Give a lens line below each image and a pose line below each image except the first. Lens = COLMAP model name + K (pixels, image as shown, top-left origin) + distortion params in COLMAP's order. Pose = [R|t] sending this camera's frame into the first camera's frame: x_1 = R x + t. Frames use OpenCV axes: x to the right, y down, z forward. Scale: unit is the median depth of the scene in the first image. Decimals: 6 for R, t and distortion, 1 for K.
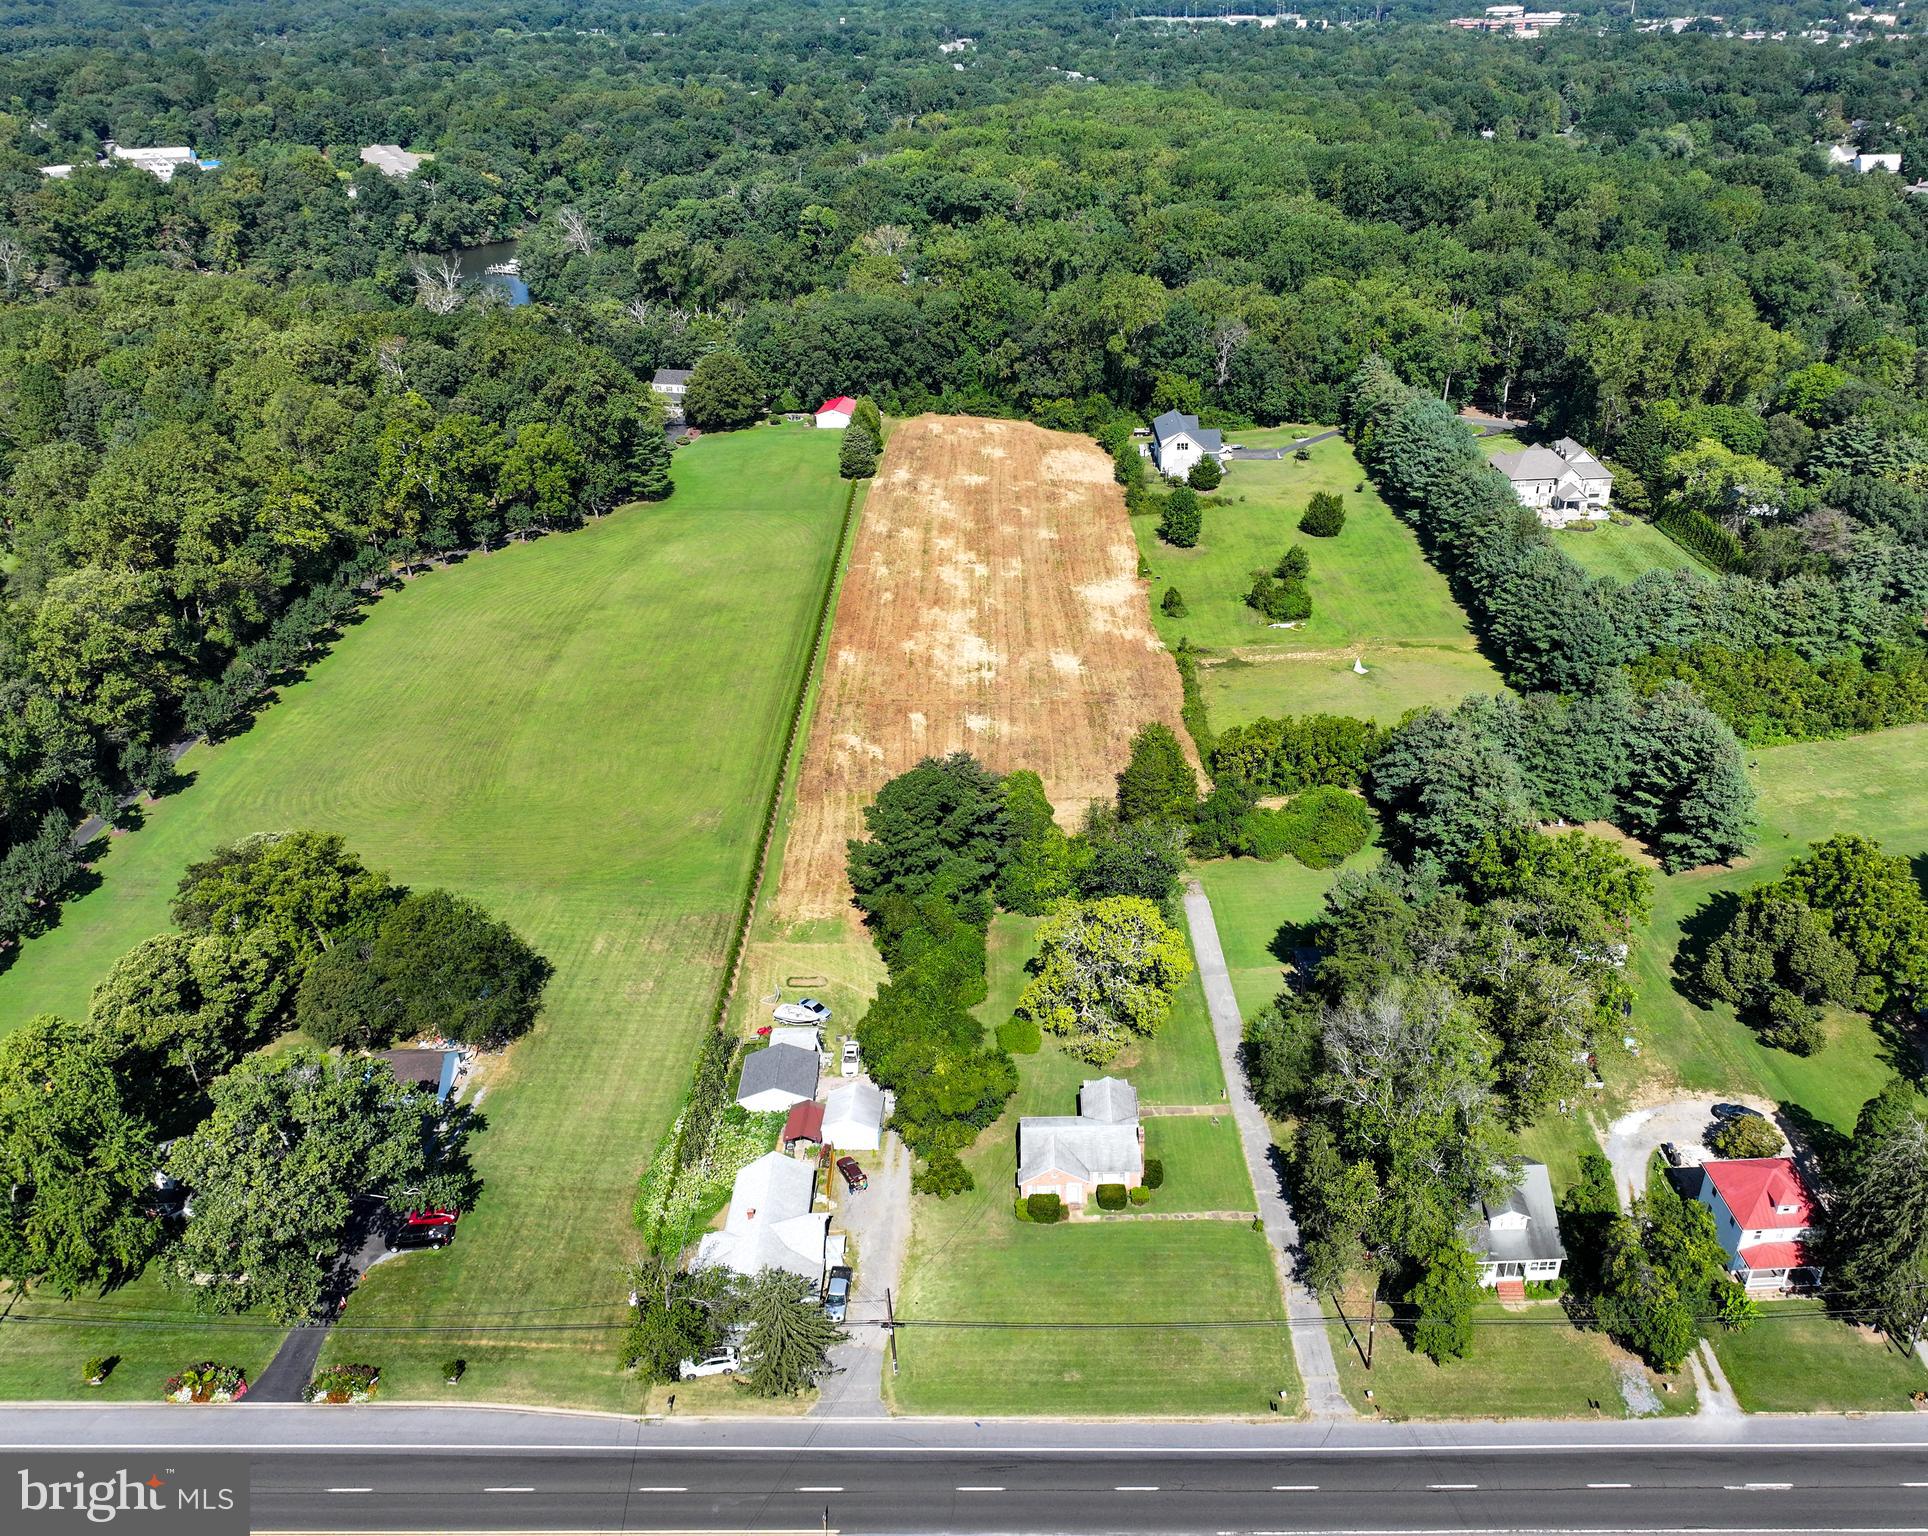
lens RADIAL K [[1472.3, 0, 1054.9], [0, 1472.3, 791.4], [0, 0, 1]] dist [-0.001016, 0.022075]
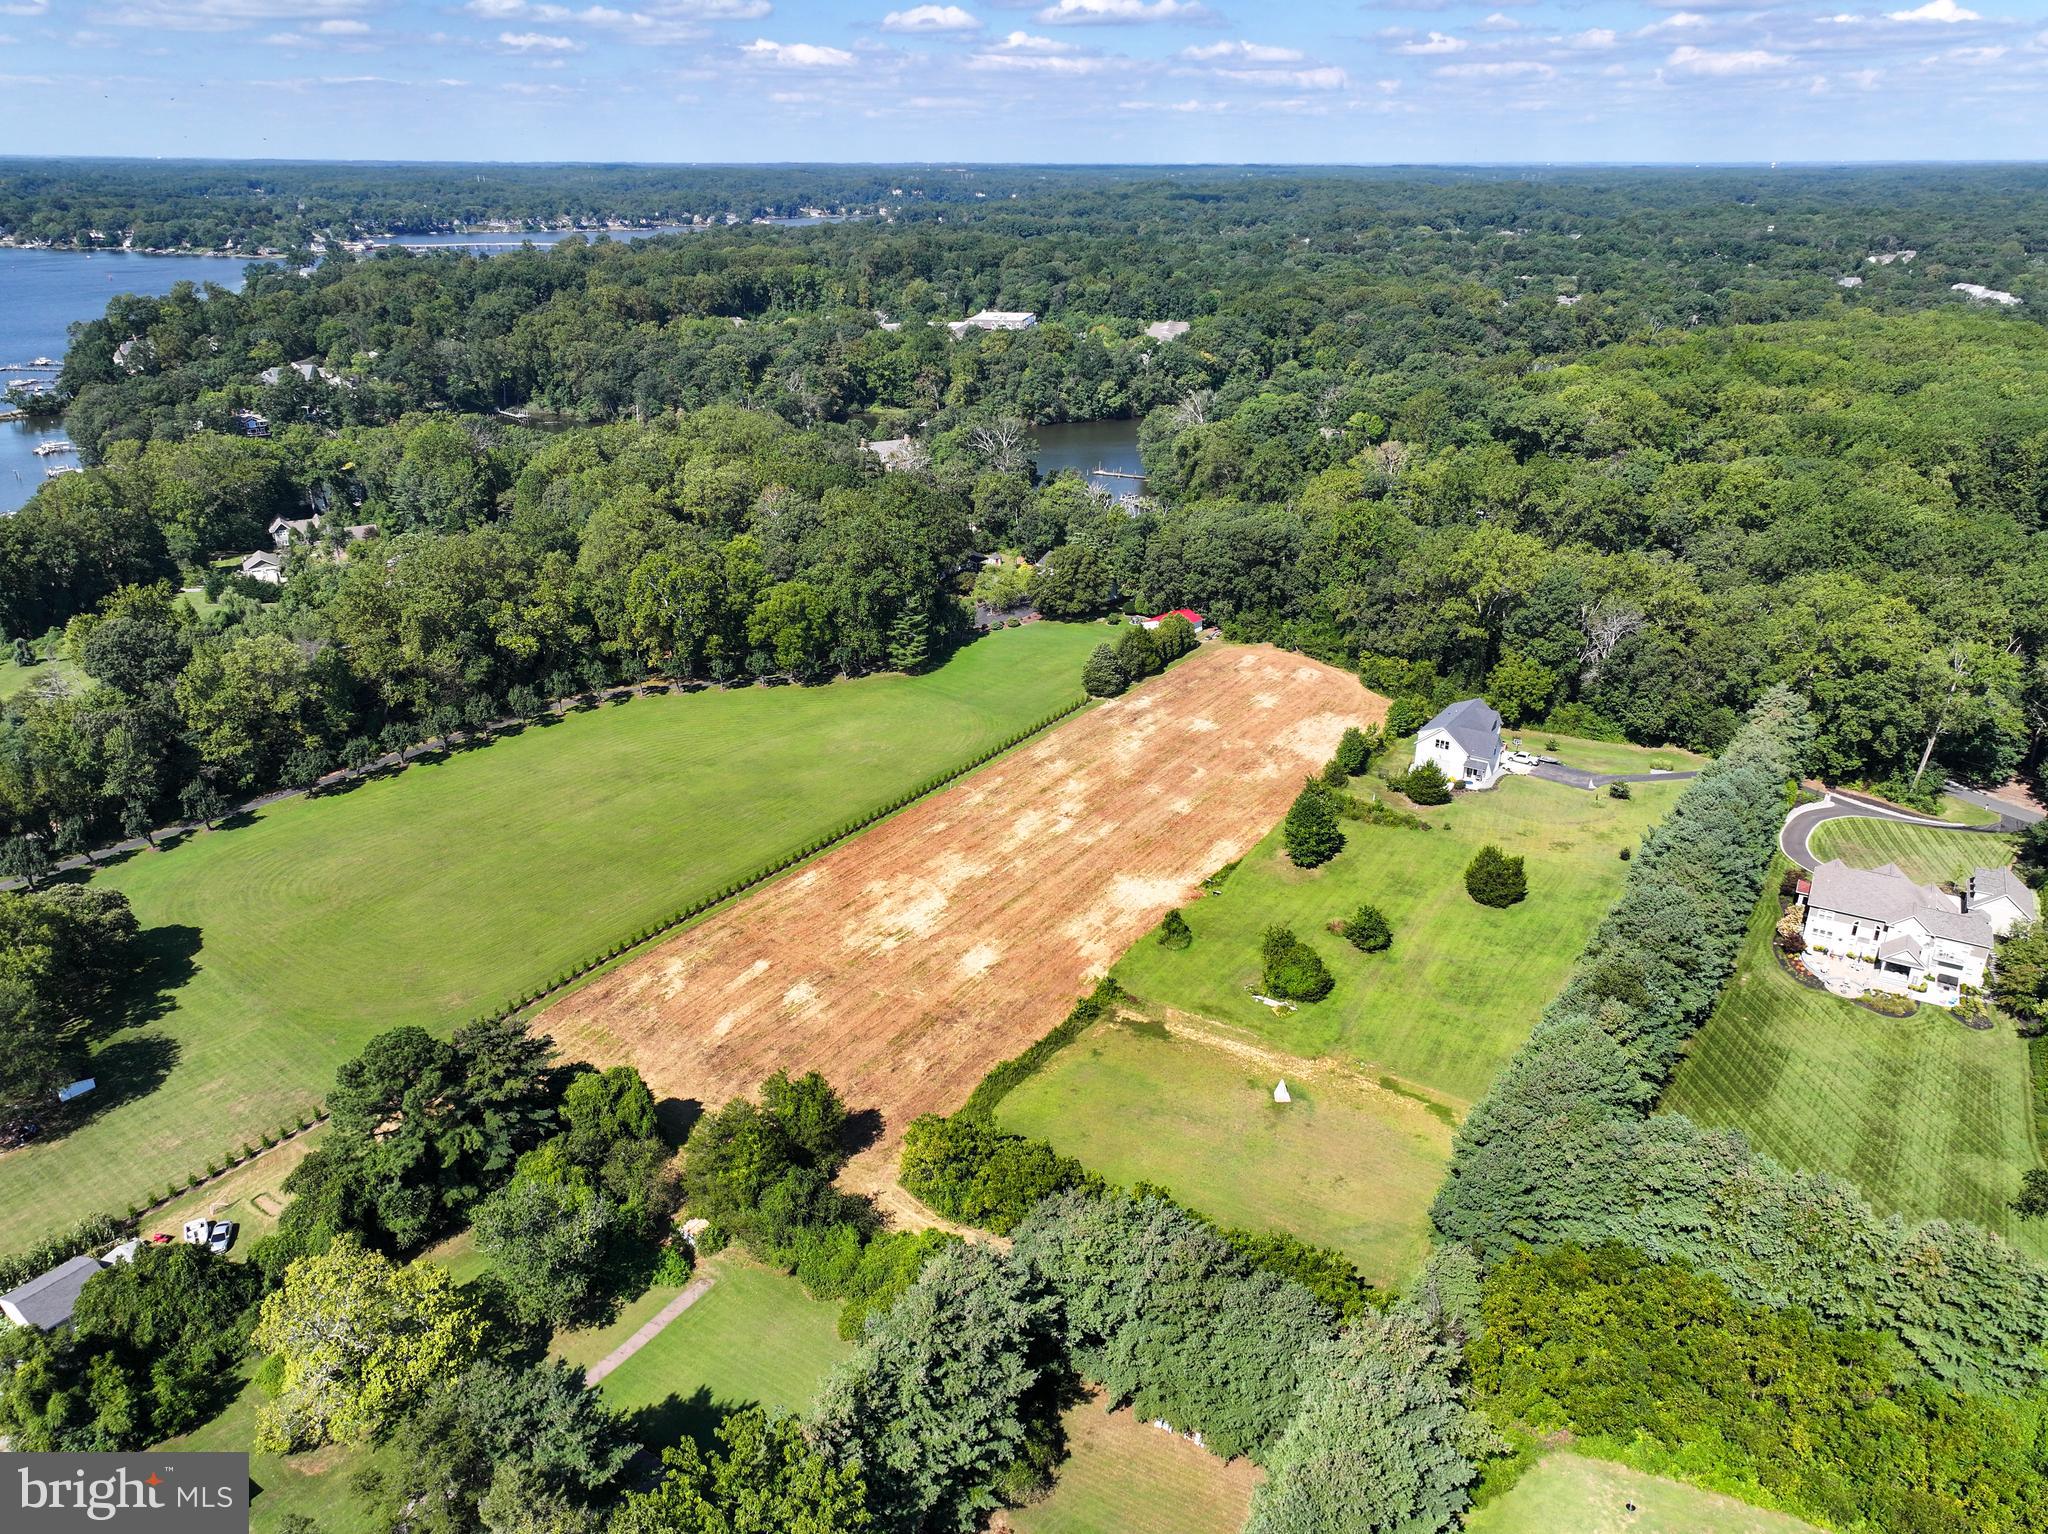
lens RADIAL K [[1432.6, 0, 1028.8], [0, 1432.6, 776.4], [0, 0, 1]] dist [0.005470, 0.011804]
pose [[0.802164, 0.244146, -0.544908, 0.382232], [-0.302901, 0.952833, -0.018986, -0.152377], [0.514571, 0.180283, 0.838281, 0.259880]]
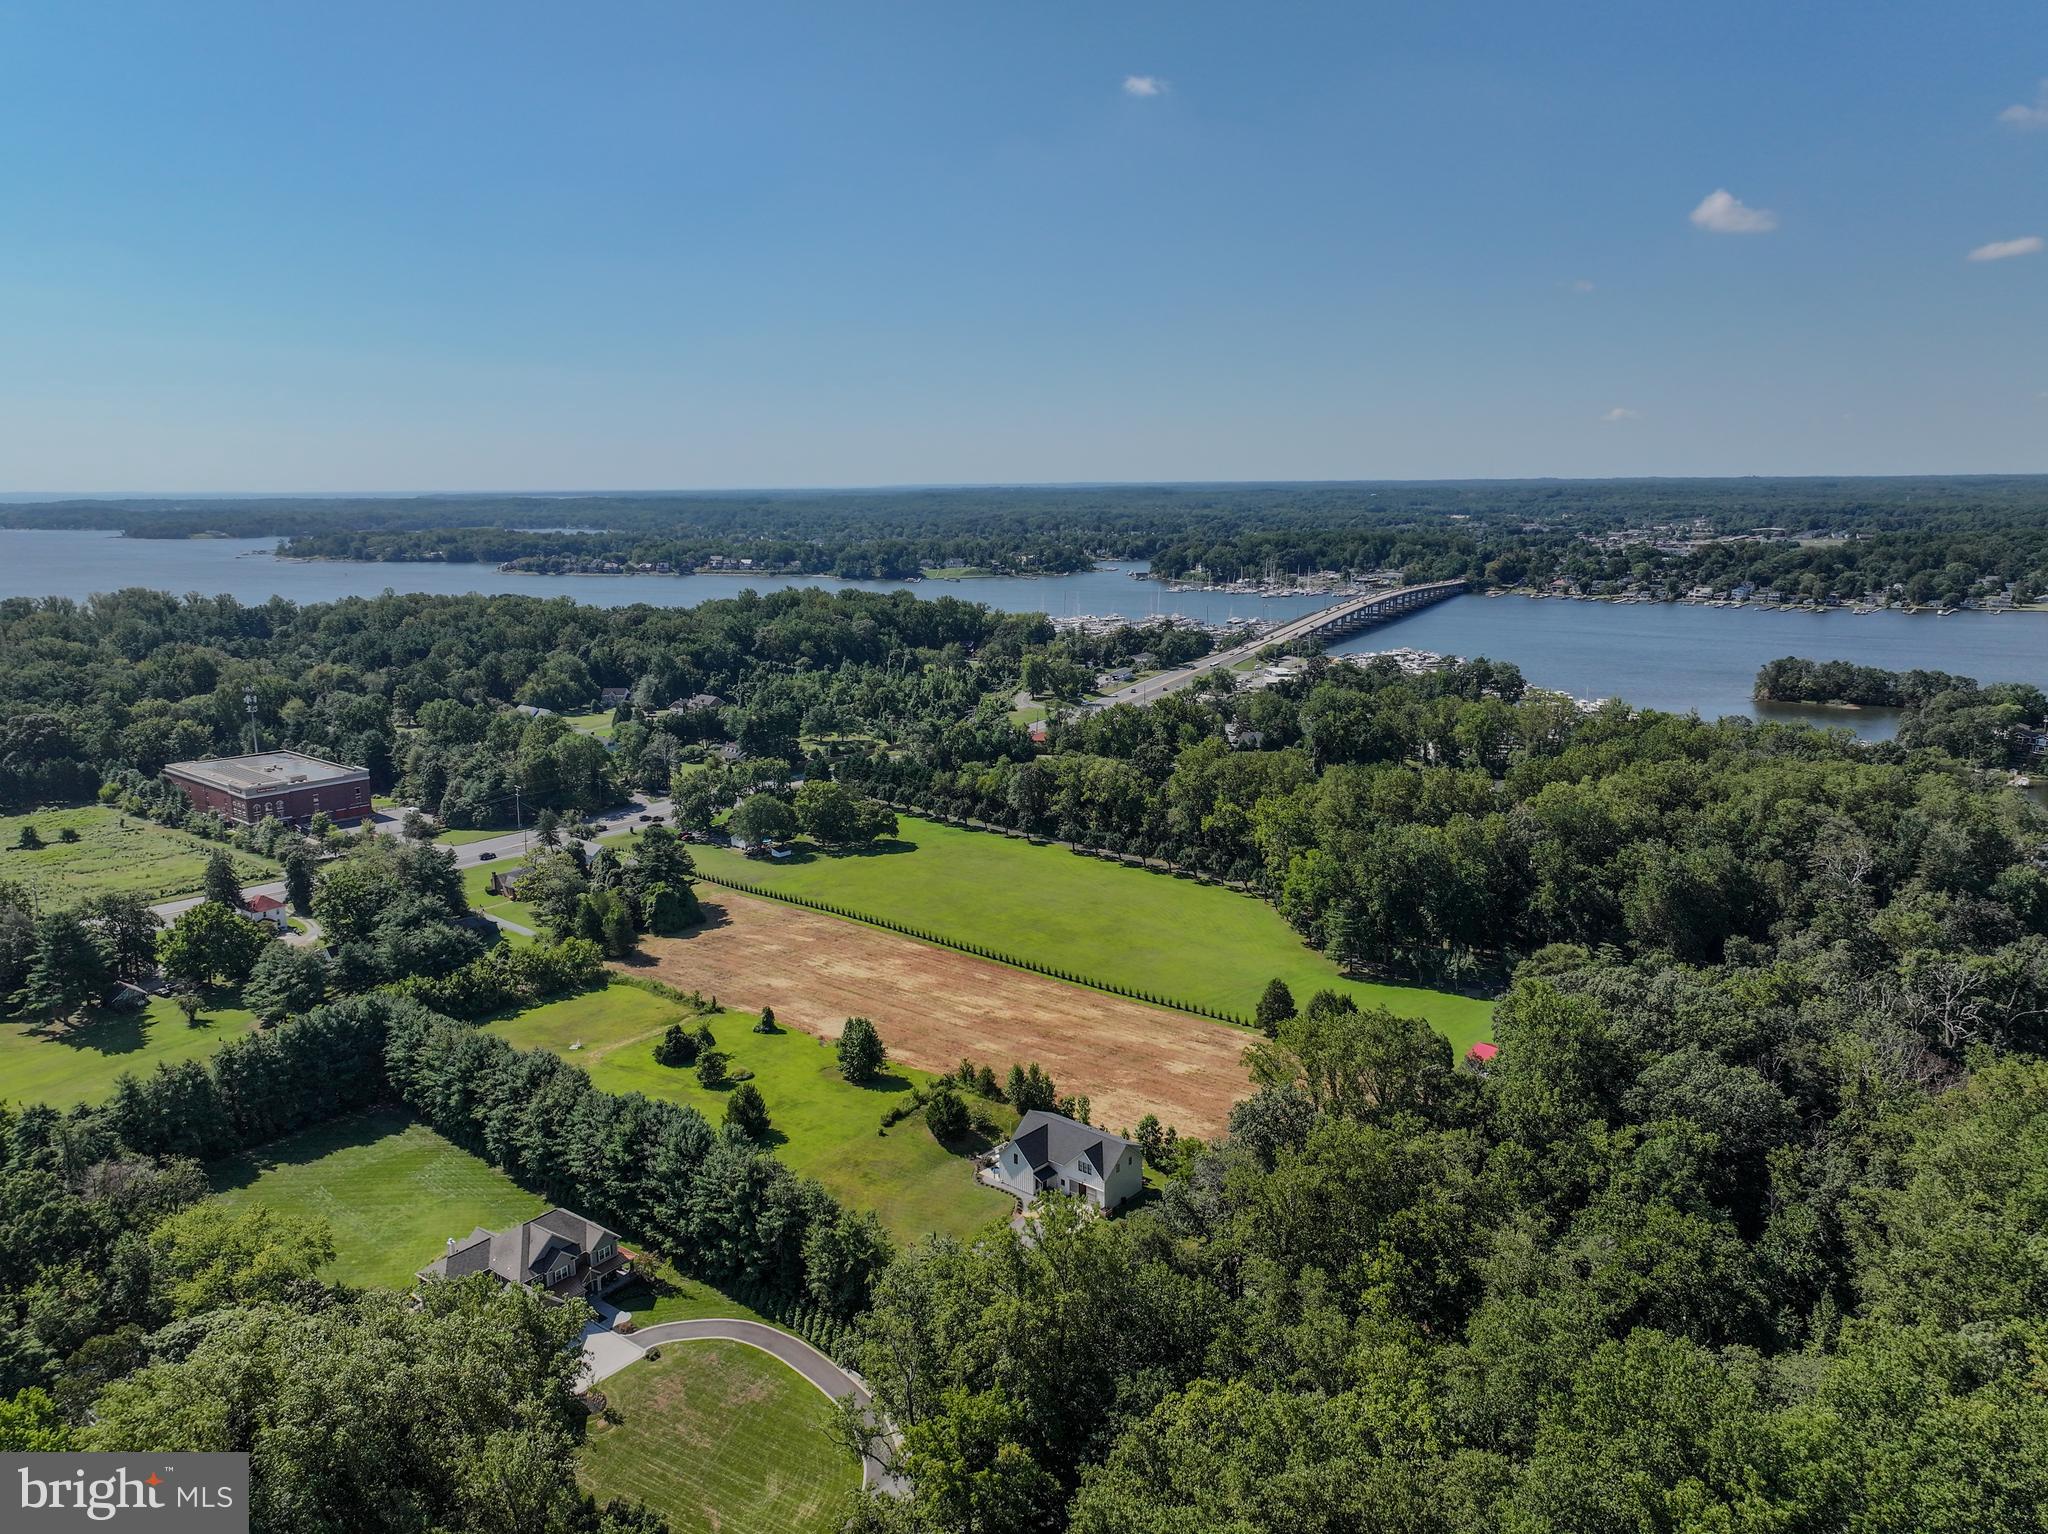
lens RADIAL K [[1432.6, 0, 1020.8], [0, 1432.6, 770.8], [0, 0, 1]] dist [0.005470, 0.011804]
pose [[-0.693317, 0.159455, -0.702770, 0.618277], [-0.342263, 0.785338, 0.515849, -0.834826], [0.634167, 0.598179, -0.489913, 1.415078]]
